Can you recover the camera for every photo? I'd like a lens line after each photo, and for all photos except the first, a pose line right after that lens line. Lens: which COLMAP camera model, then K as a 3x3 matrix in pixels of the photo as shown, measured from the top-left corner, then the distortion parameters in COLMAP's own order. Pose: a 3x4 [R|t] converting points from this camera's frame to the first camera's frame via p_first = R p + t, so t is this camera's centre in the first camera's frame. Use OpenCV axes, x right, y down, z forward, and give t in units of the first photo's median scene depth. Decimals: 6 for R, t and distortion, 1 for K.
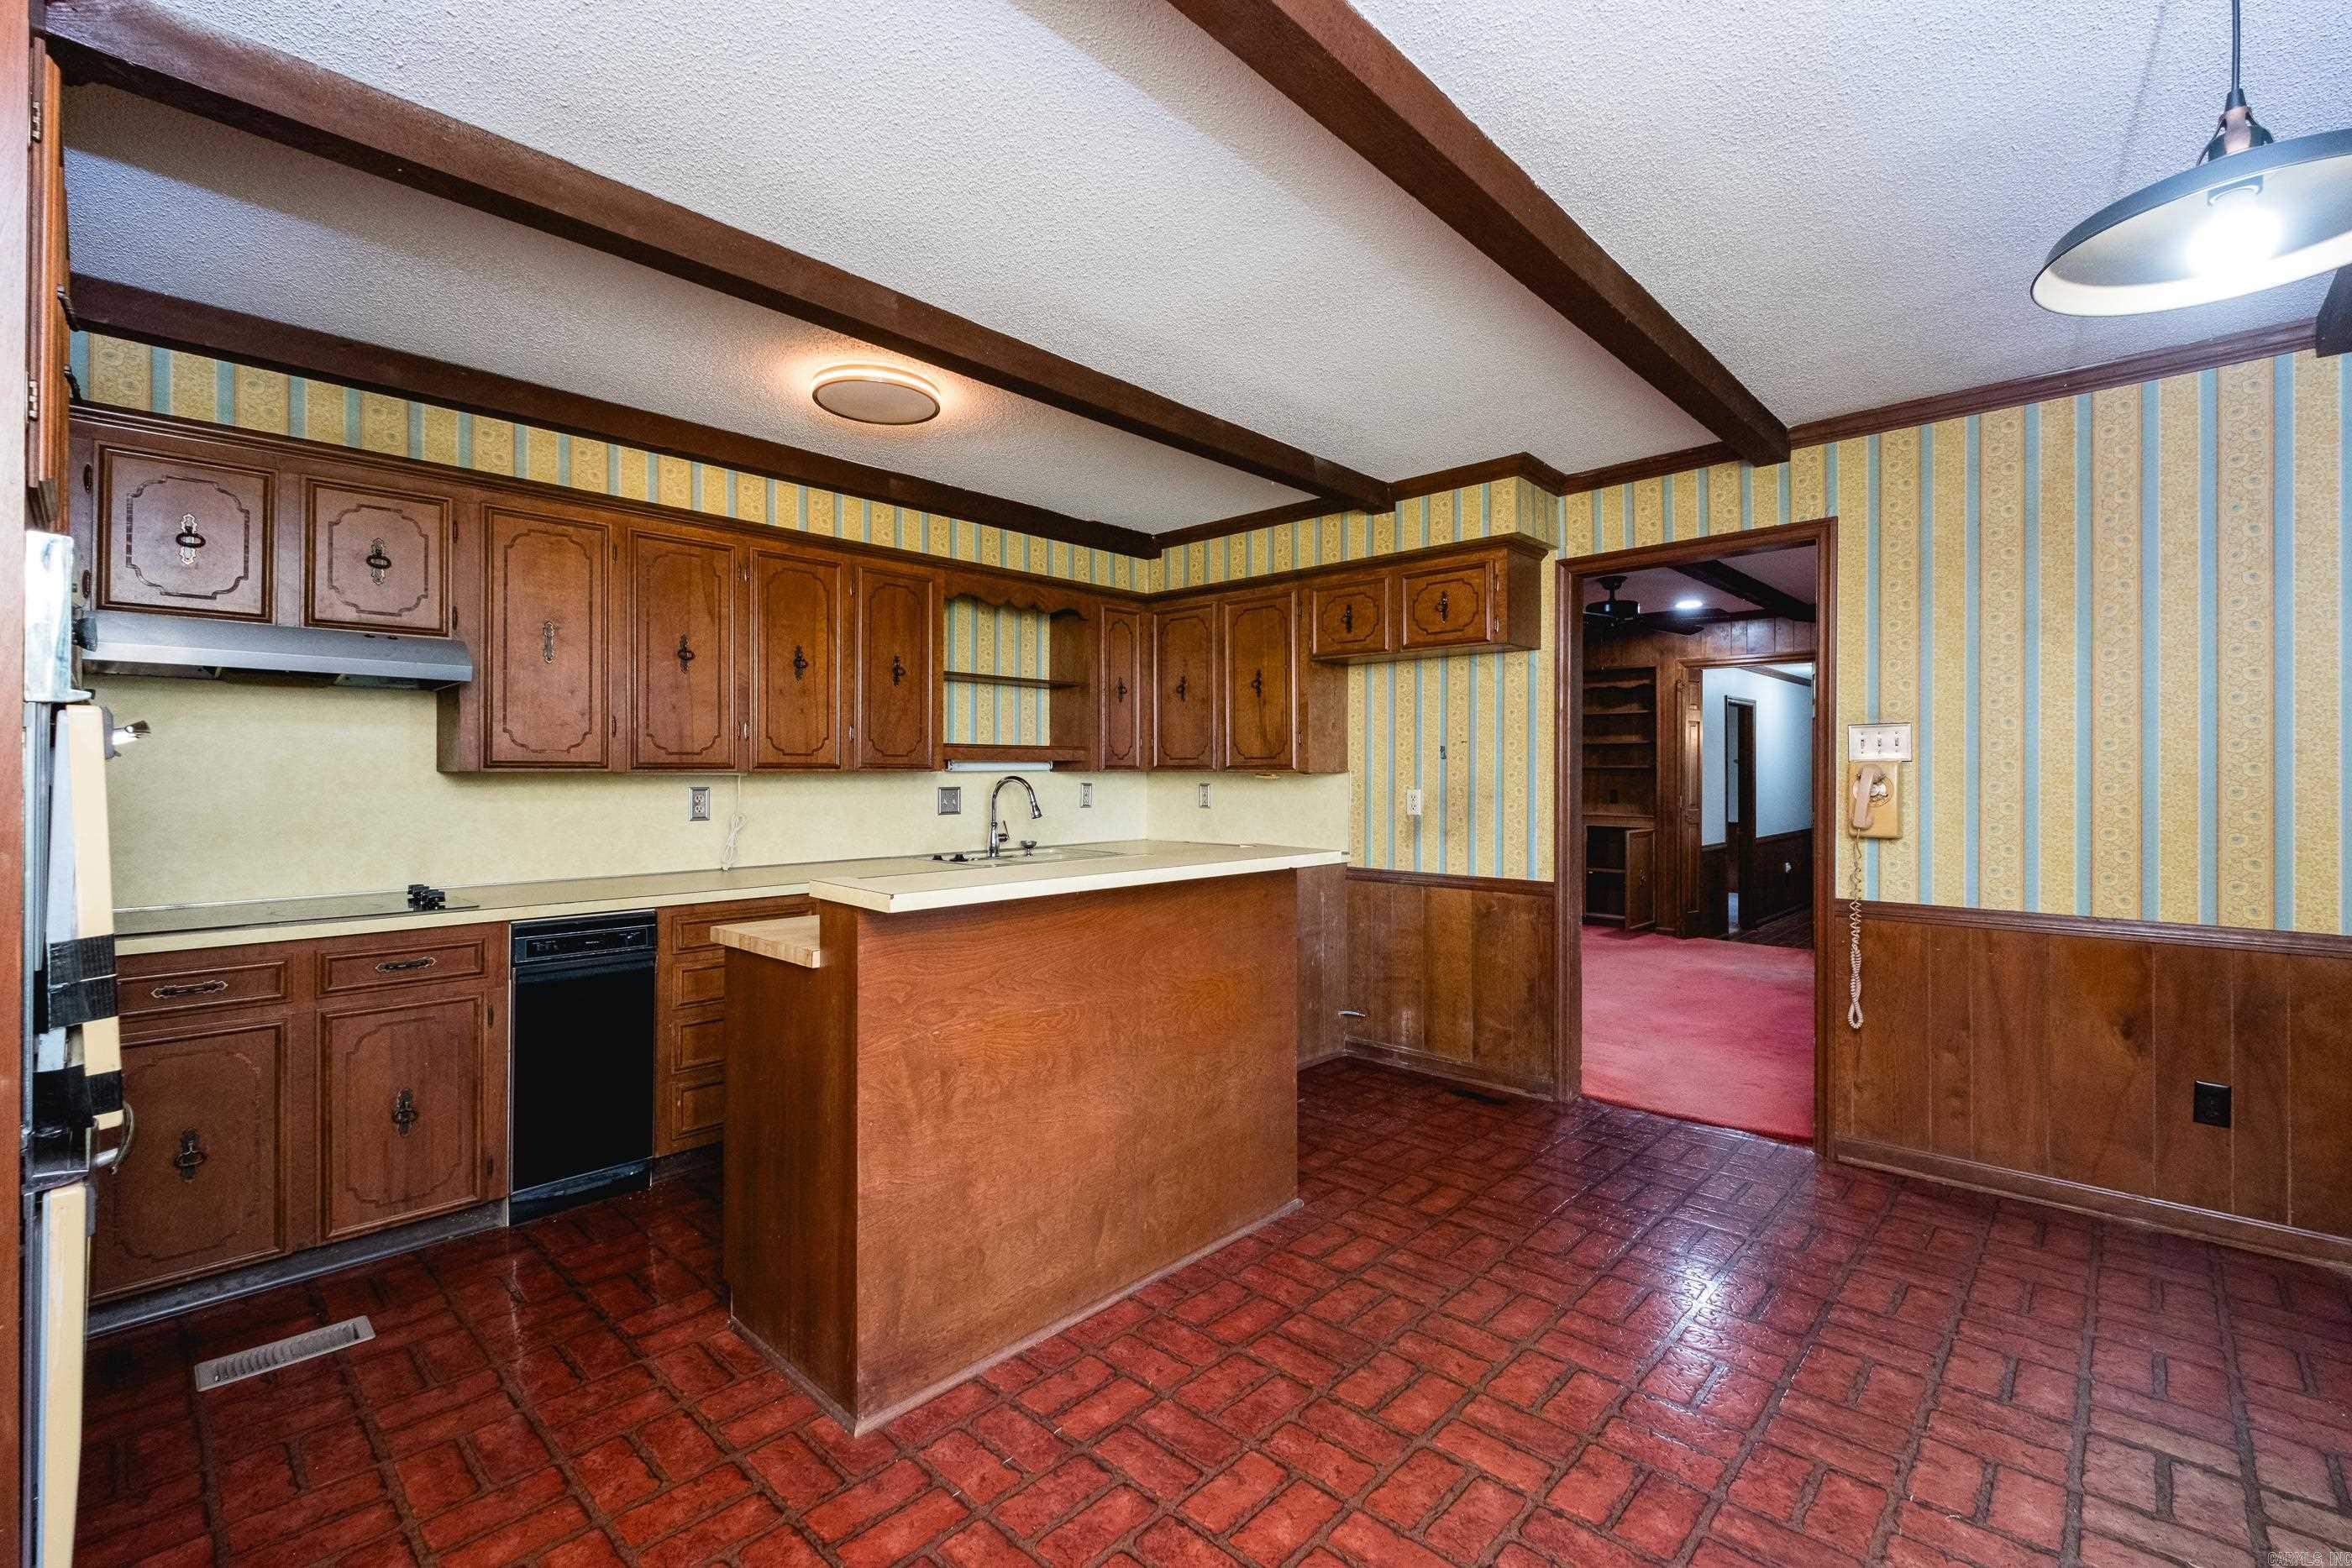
lens RADIAL K [[1017.4, 0, 1197.0], [0, 1017.4, 769.4], [0, 0, 1]] dist [0.011202, -0.003863]
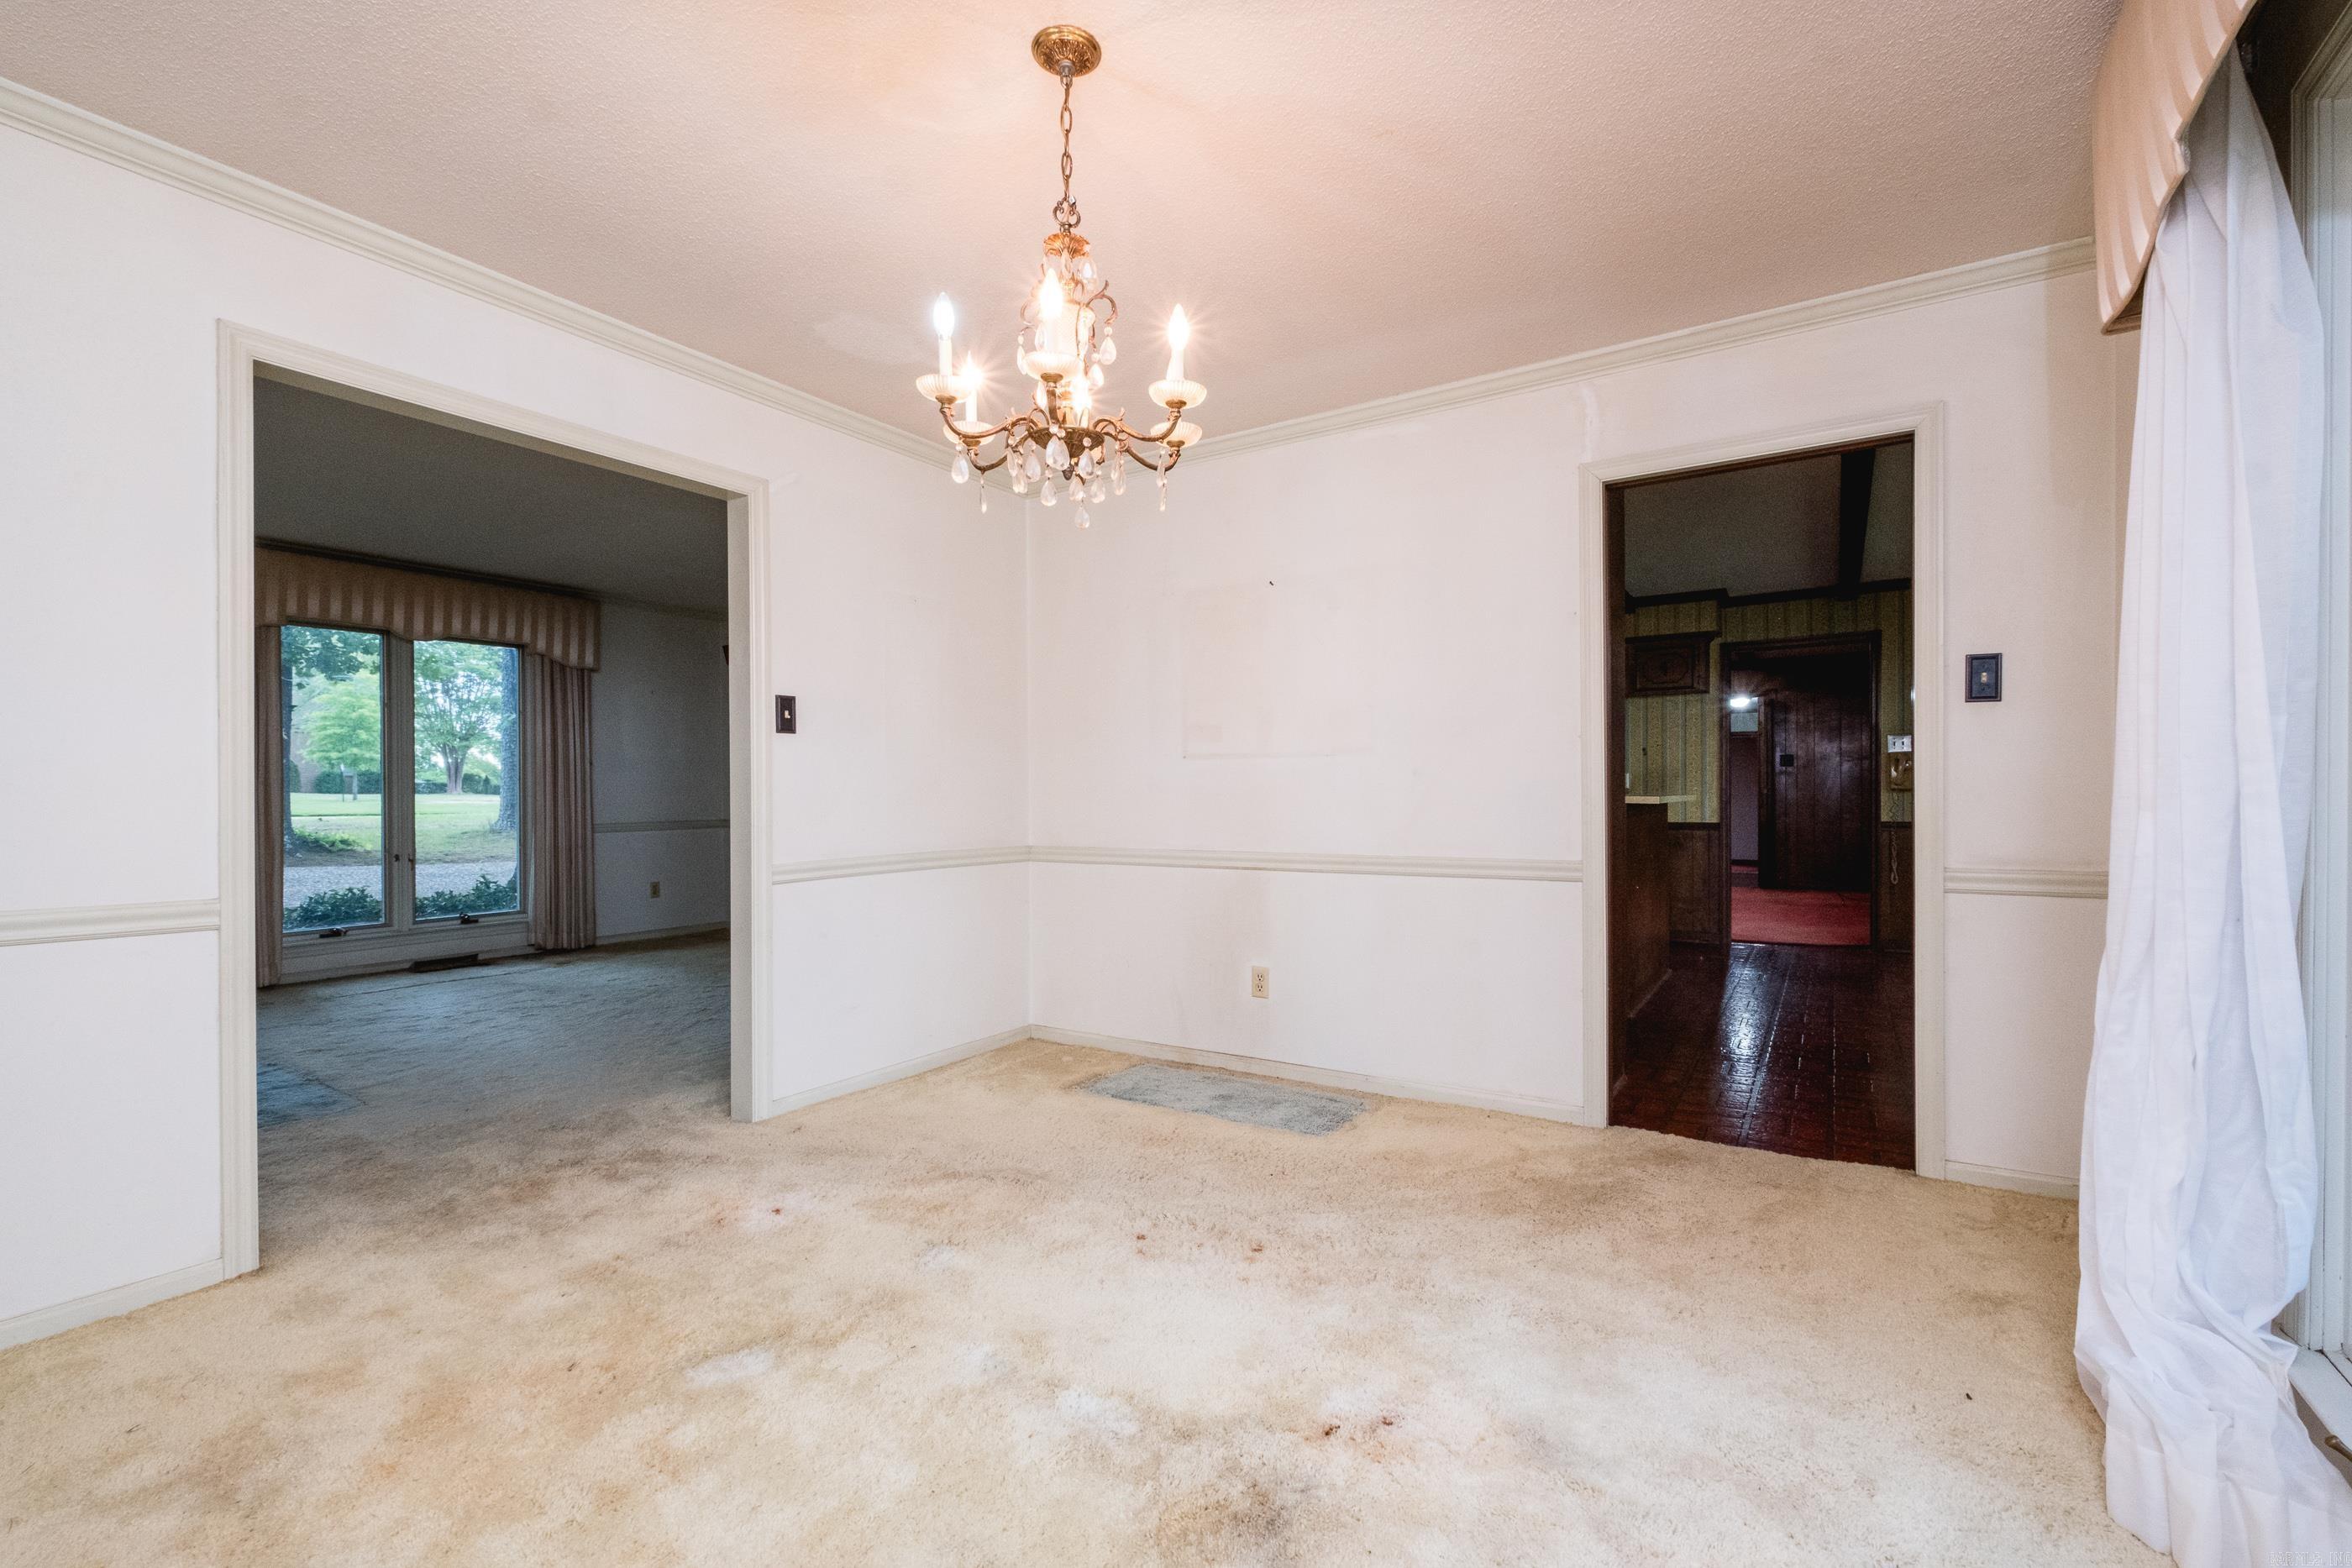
lens RADIAL K [[1017.4, 0, 1192.2], [0, 1017.4, 784.3], [0, 0, 1]] dist [0.011202, -0.003863]
pose [[0.983063, -0.007725, 0.183104, -0.941323], [0.007755, 0.999970, 0.000553, 0.036366], [-0.183103, 0.000876, 0.983093, -0.632815]]
